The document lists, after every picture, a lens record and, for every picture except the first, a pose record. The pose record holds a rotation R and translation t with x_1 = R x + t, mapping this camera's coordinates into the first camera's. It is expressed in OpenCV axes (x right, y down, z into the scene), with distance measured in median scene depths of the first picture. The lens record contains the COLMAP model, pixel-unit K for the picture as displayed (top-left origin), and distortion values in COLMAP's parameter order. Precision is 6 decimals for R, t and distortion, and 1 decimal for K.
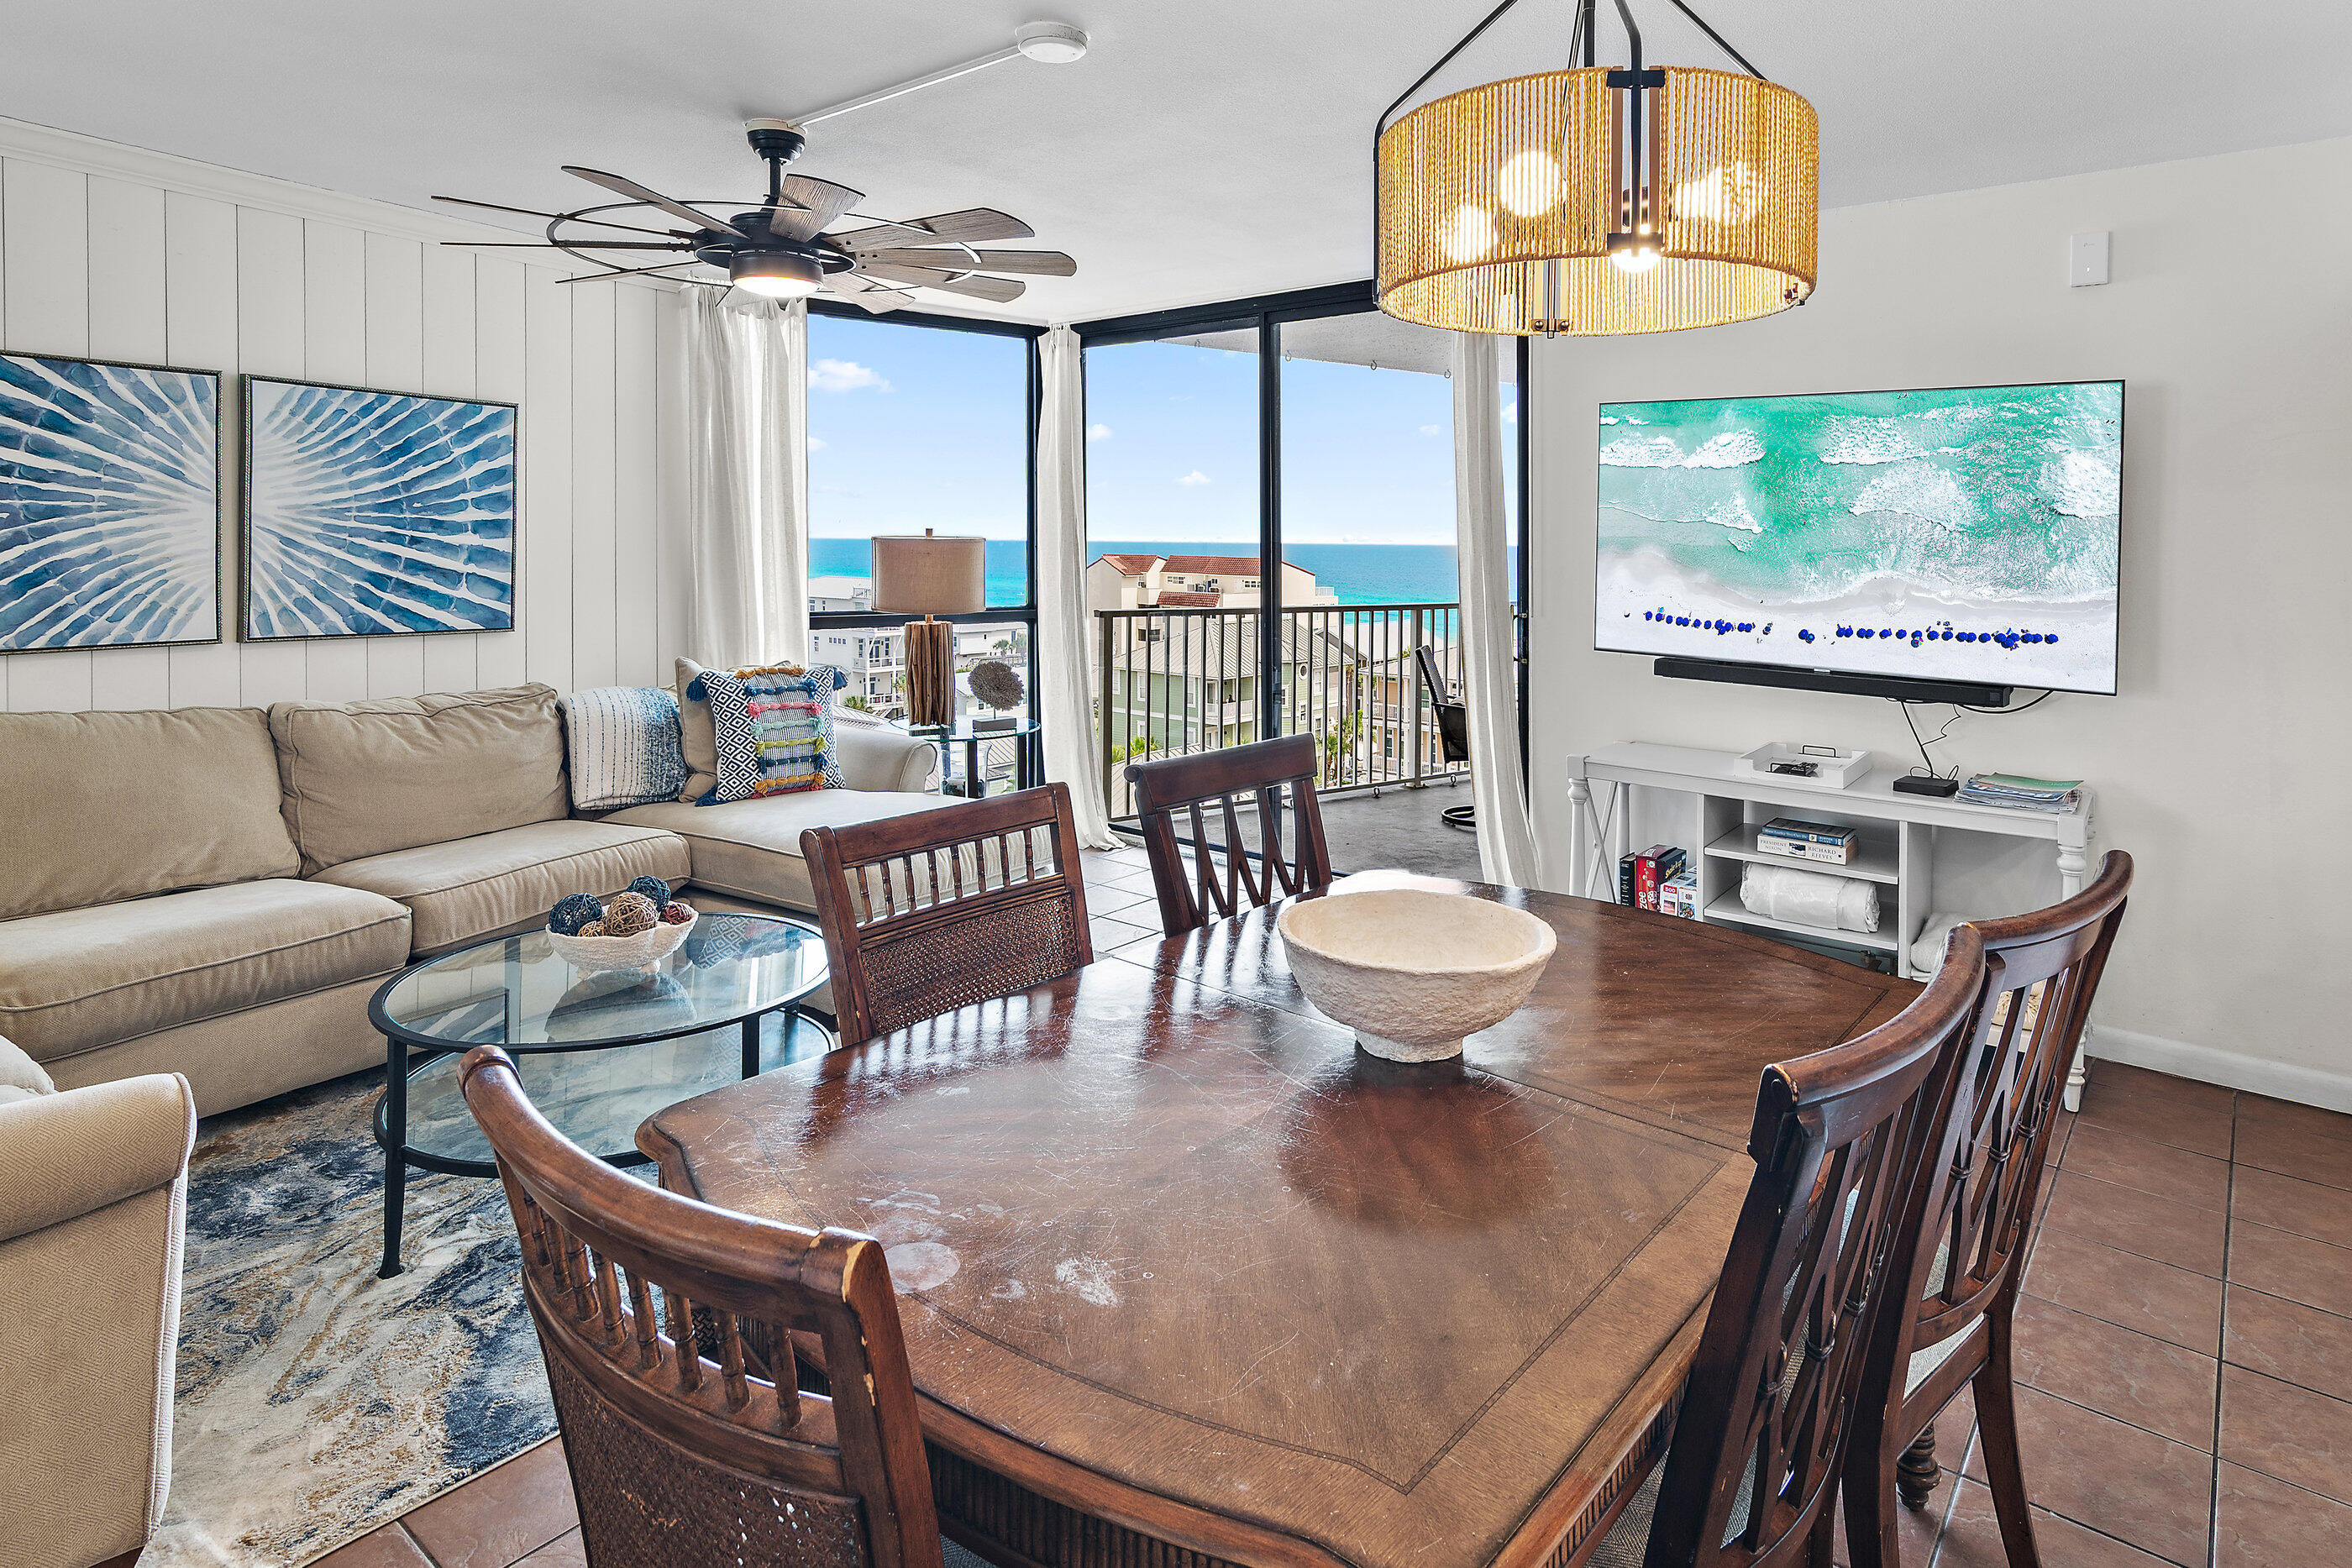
lens RADIAL K [[1274.6, 0, 1221.8], [0, 1274.6, 576.6], [0, 0, 1]] dist [0.021165, -0.001984]
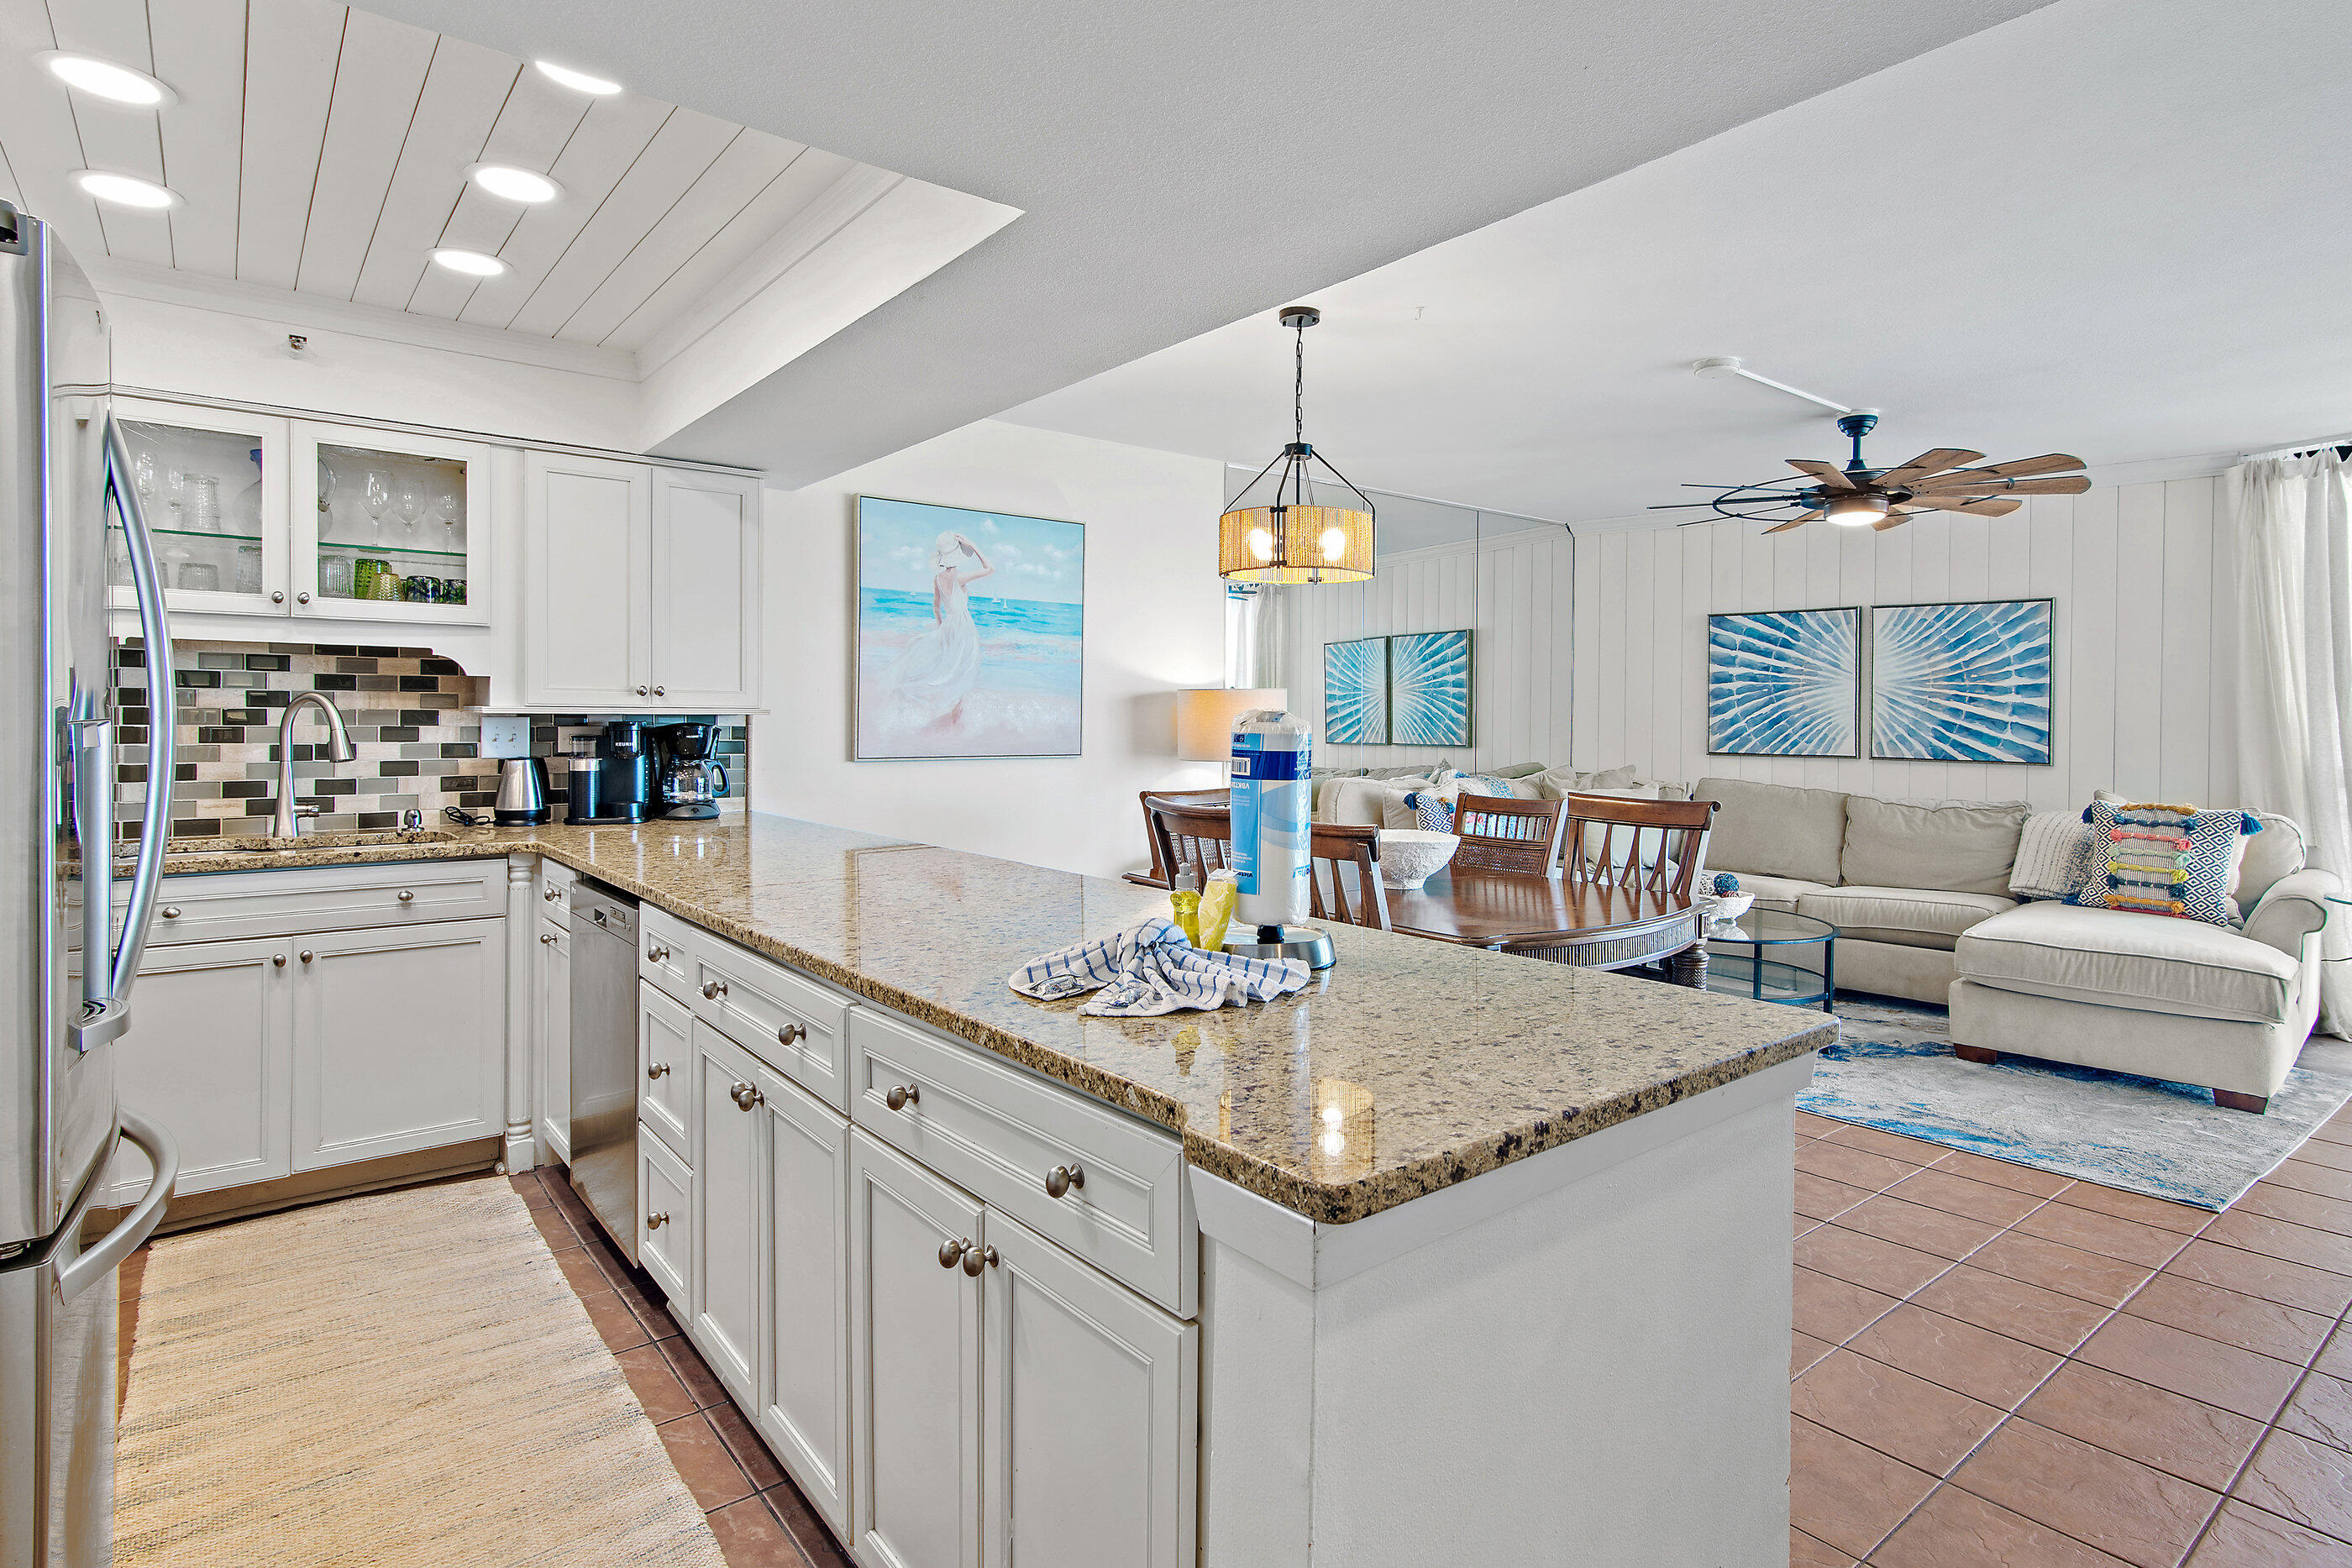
lens RADIAL K [[1237.0, 0, 1236.8], [0, 1237.0, 734.4], [0, 0, 1]] dist [0.006773, -0.002327]
pose [[-0.206312, -0.000674, -0.978486, 1.018987], [-0.035430, 0.999349, 0.006782, 0.035192], [0.977845, 0.036066, -0.206201, 0.486917]]
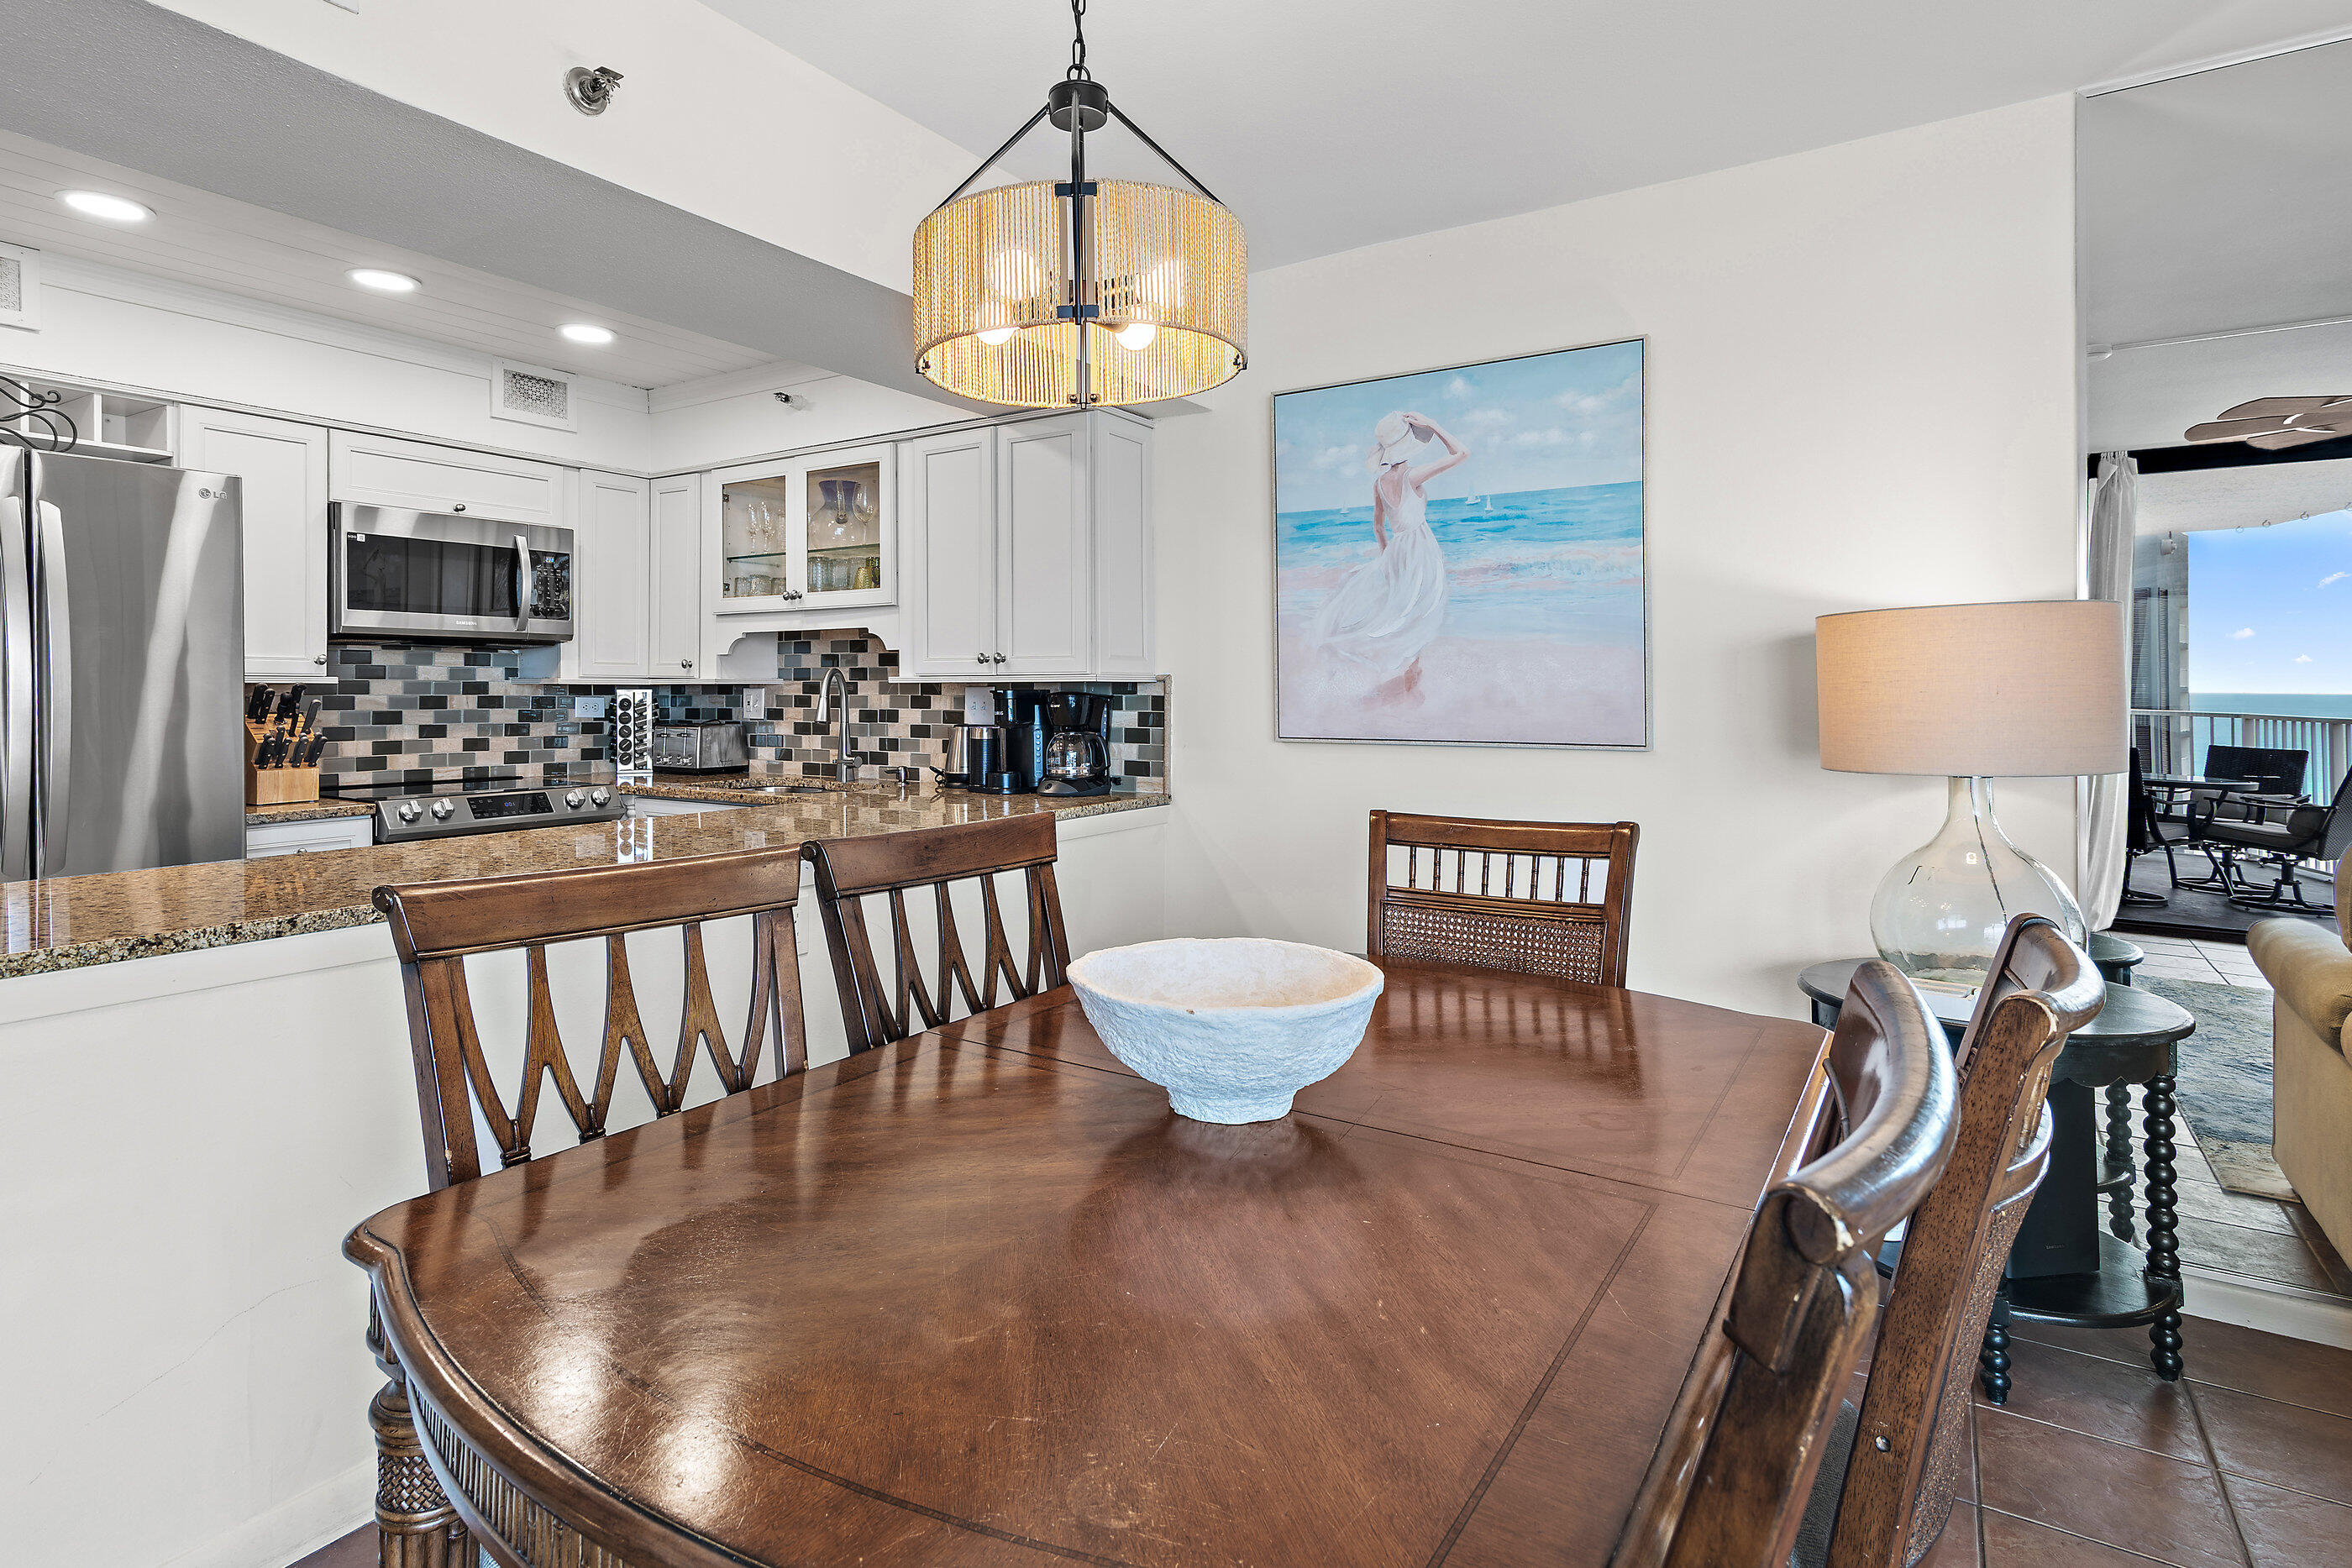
lens RADIAL K [[1186.8, 0, 1107.7], [0, 1186.8, 697.5], [0, 0, 1]] dist [0.013497, 0.002835]
pose [[-0.996919, -0.012115, -0.077503, 0.149368], [-0.014472, 0.999448, 0.029917, 0.025704], [0.077098, 0.030947, -0.996543, 0.743202]]
